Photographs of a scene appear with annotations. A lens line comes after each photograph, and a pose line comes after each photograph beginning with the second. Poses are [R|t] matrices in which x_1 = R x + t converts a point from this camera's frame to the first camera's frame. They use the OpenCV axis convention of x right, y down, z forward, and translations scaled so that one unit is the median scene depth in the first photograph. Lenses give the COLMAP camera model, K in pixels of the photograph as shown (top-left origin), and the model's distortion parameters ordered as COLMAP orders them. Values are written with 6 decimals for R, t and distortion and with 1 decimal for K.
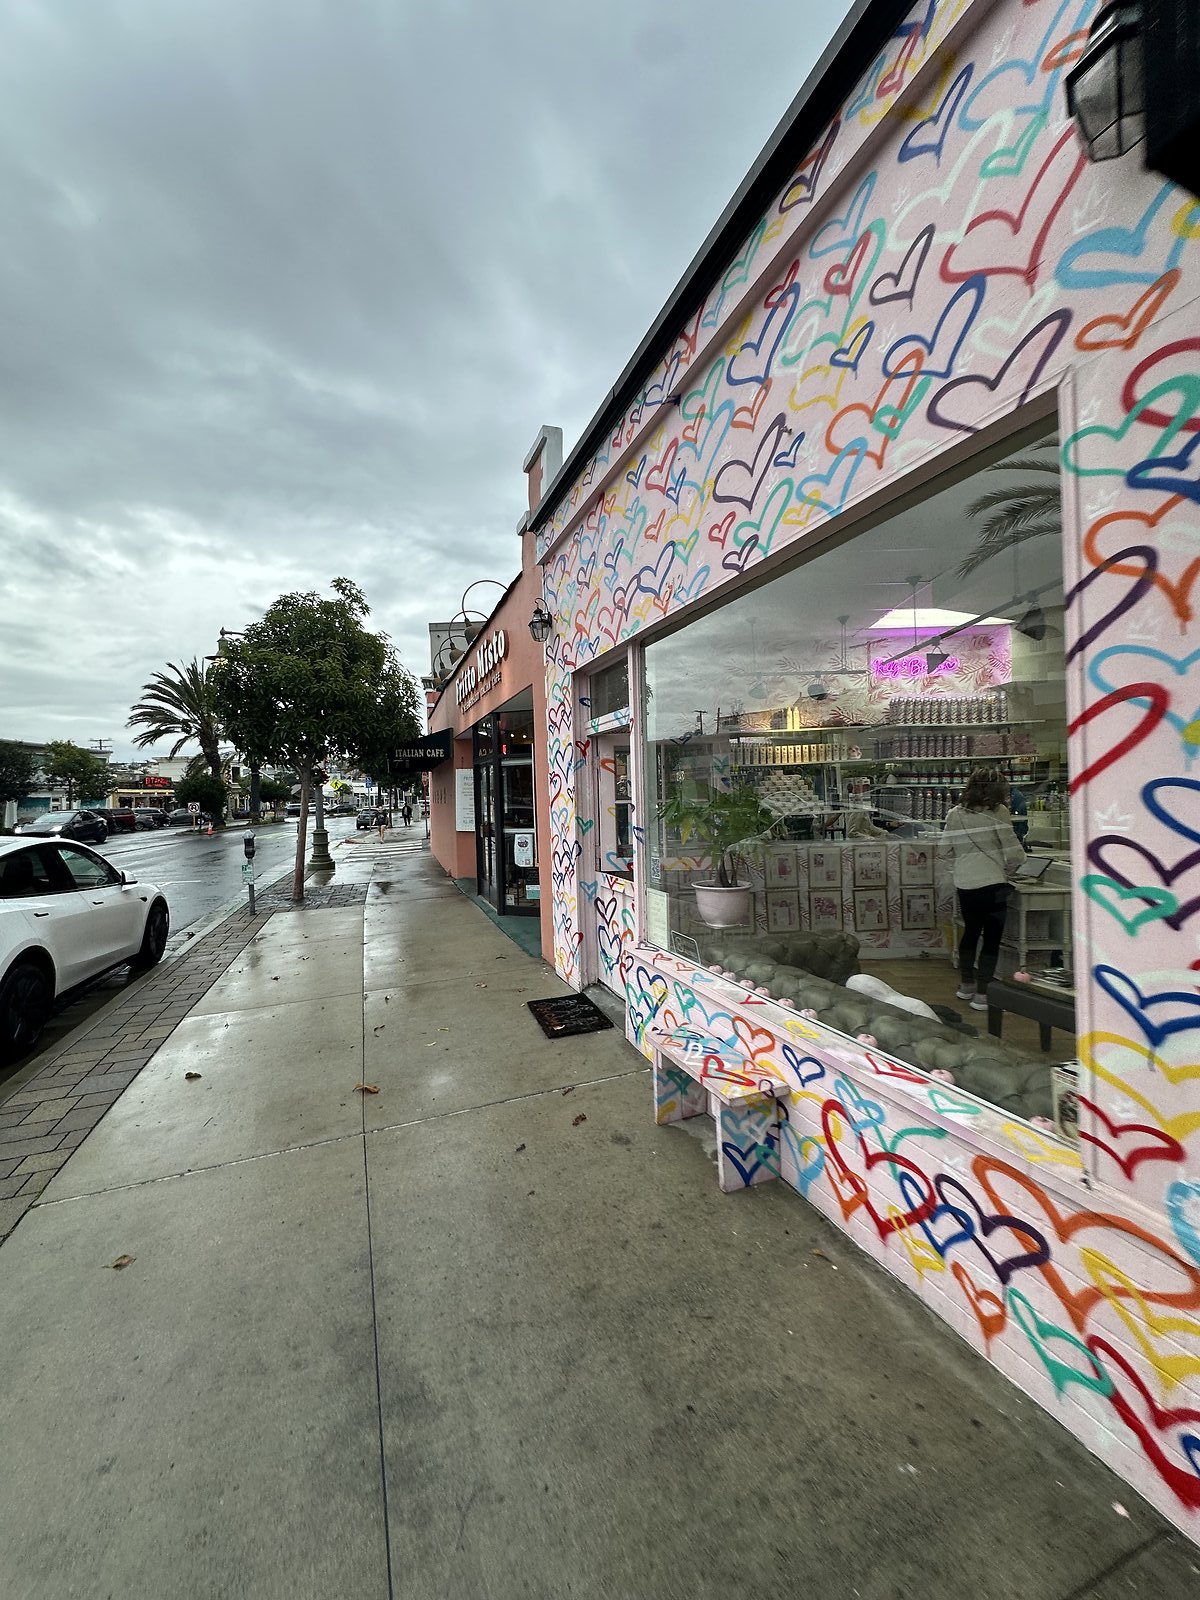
lens RADIAL K [[644.3, 0, 607.0], [0, 644.3, 800.2], [0, 0, 1]] dist [-0.000931, 0.000238]
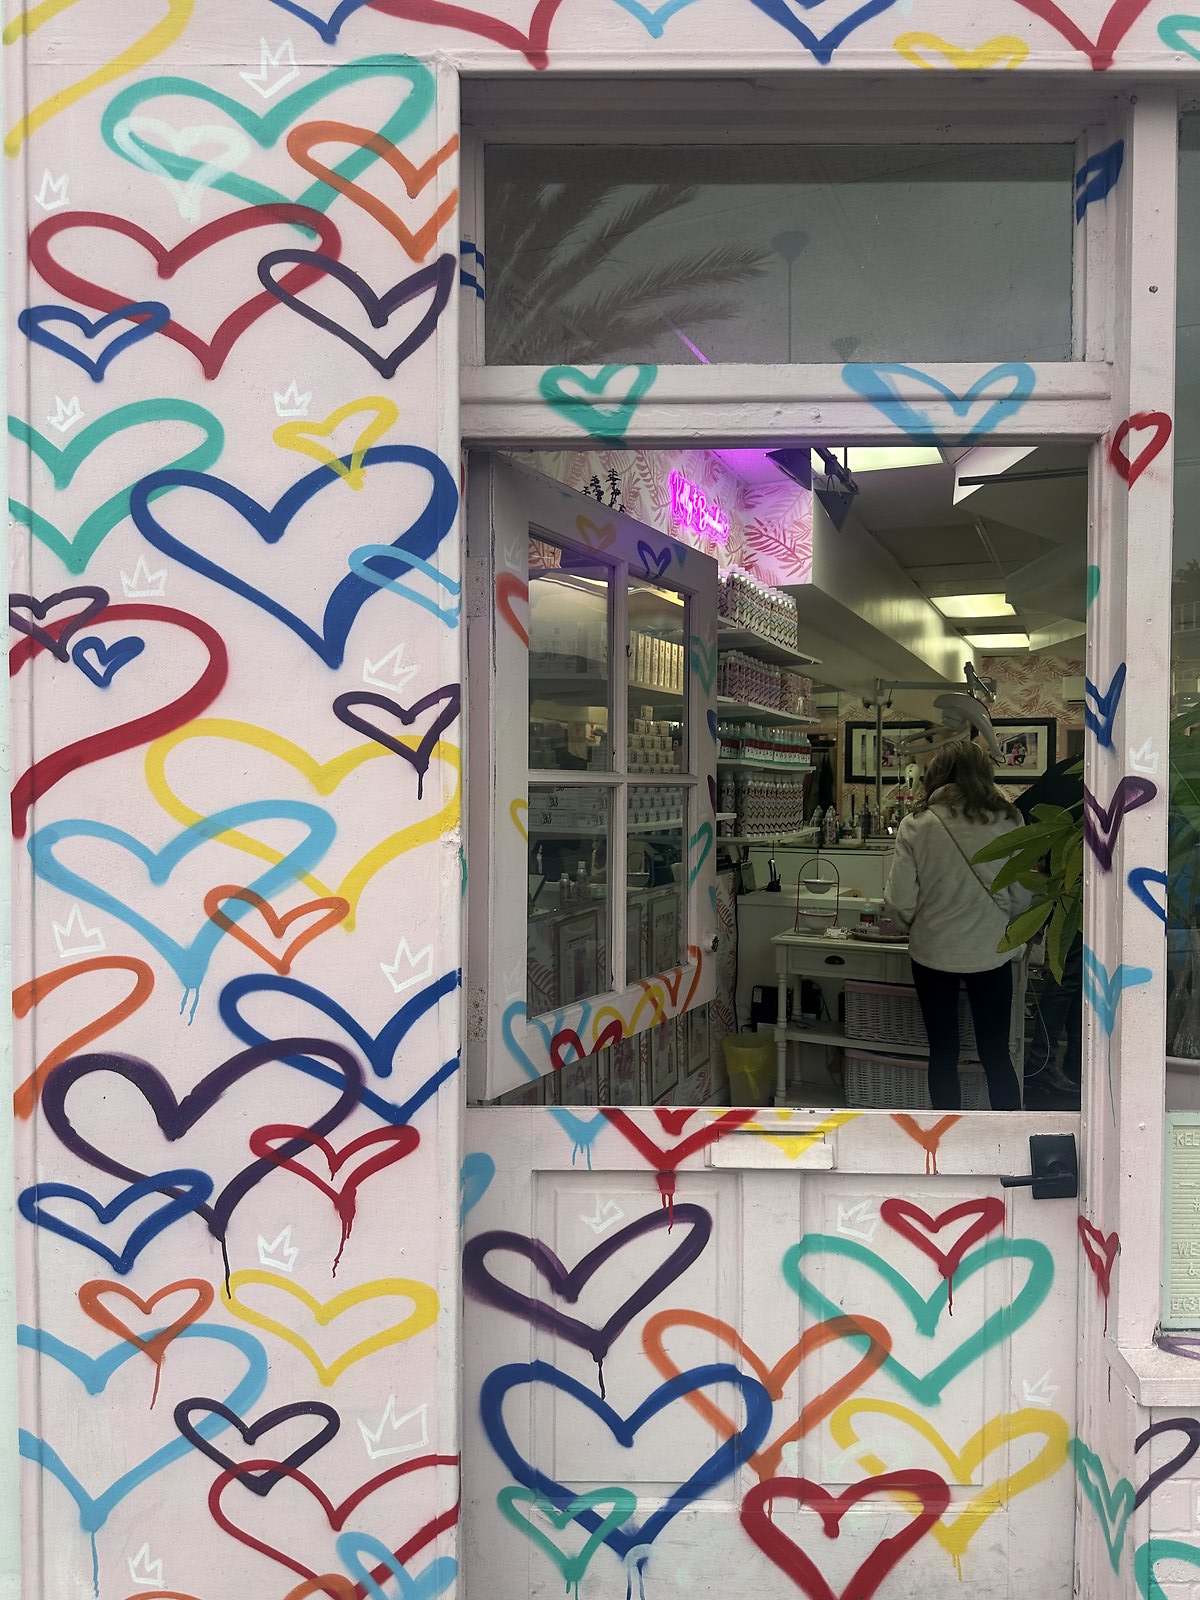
lens RADIAL K [[1106.5, 0, 606.7], [0, 1106.5, 807.9], [0, 0, 1]] dist [0.064849, -0.086584]
pose [[0.359141, 0.006588, 0.933260, -0.847206], [-0.000262, 0.999976, -0.006958, 0.042448], [-0.933283, 0.002255, 0.359134, 2.111612]]
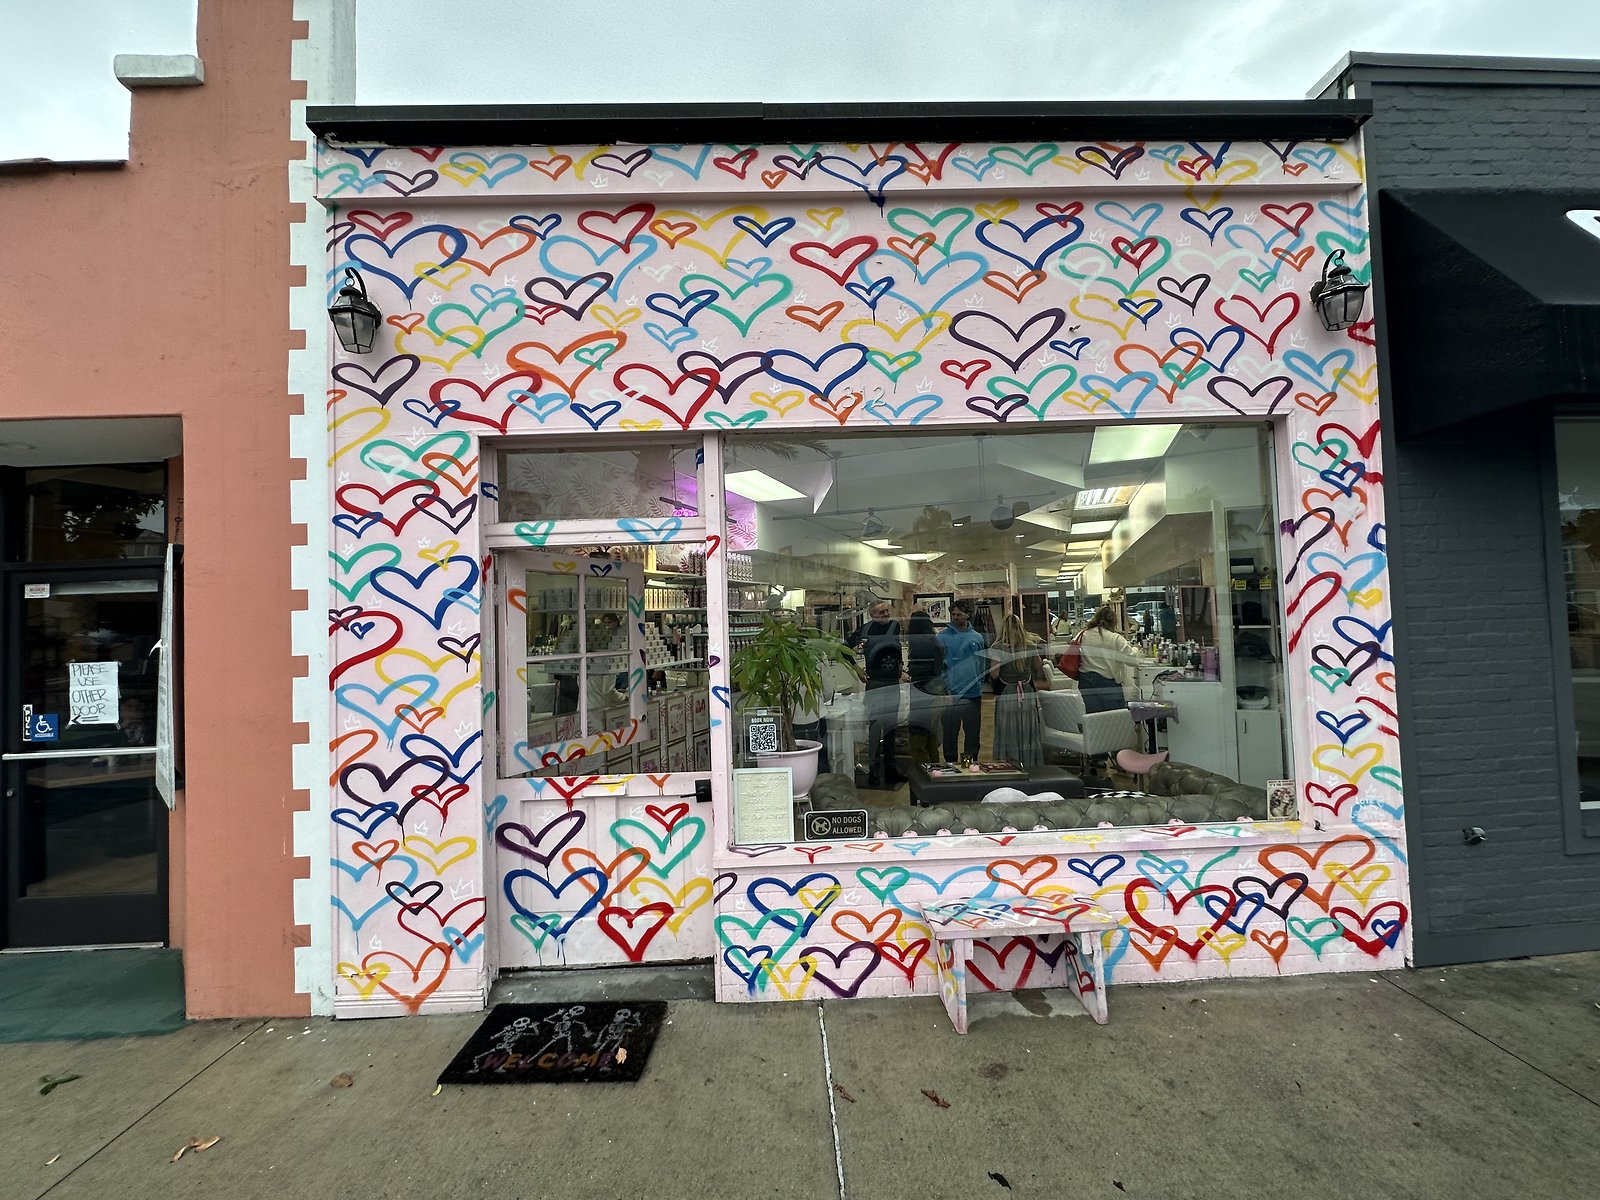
lens RADIAL K [[641.1, 0, 800.0], [0, 641.1, 600.0], [0, 0, 1]] dist [-0.001330, 0.000041]
pose [[0.334845, 0.052251, 0.940823, -1.219750], [0.036476, 0.996994, -0.068352, -0.005779], [-0.941567, 0.057205, 0.331933, 1.371223]]
